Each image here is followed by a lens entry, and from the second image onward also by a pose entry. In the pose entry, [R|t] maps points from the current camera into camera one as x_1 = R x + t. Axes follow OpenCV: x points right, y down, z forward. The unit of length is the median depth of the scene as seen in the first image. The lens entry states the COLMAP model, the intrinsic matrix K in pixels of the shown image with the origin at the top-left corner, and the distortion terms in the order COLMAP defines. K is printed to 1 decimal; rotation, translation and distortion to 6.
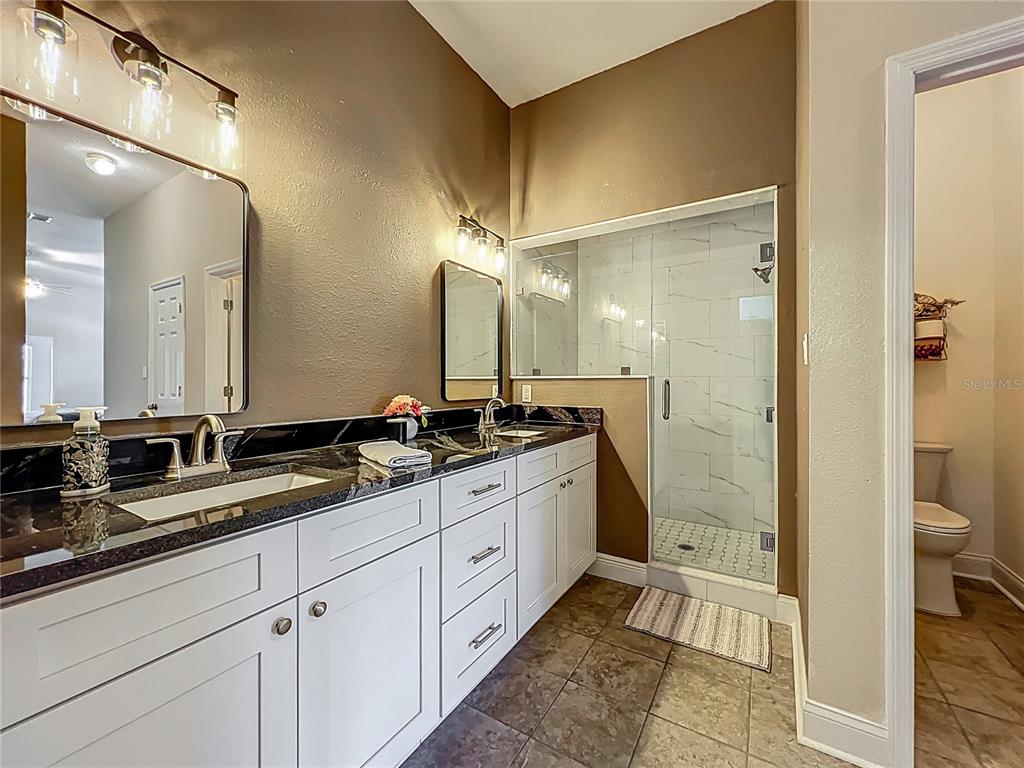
lens RADIAL K [[413.1, 0, 517.6], [0, 413.1, 382.2], [0, 0, 1]] dist [-0.001408, 0.000328]
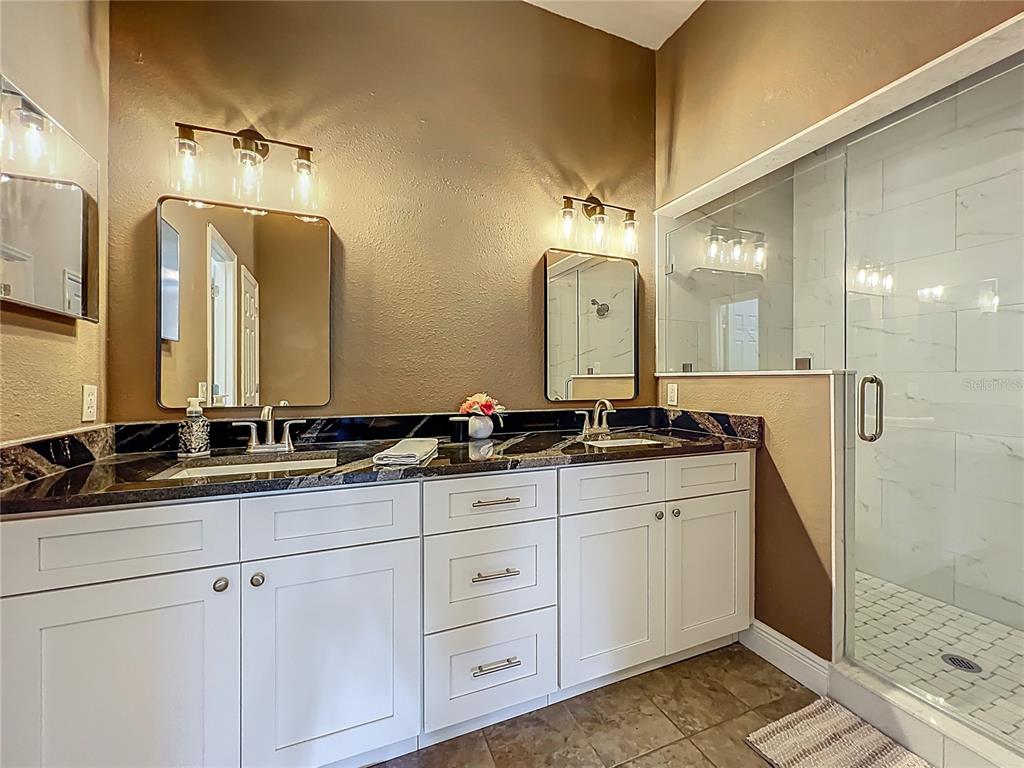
lens RADIAL K [[413.1, 0, 513.1], [0, 413.1, 381.1], [0, 0, 1]] dist [-0.001408, 0.000328]
pose [[0.808430, 0.002061, -0.588588, 0.331644], [-0.000220, 0.999995, 0.003200, -0.001764], [0.588592, -0.002458, 0.808427, 0.216539]]
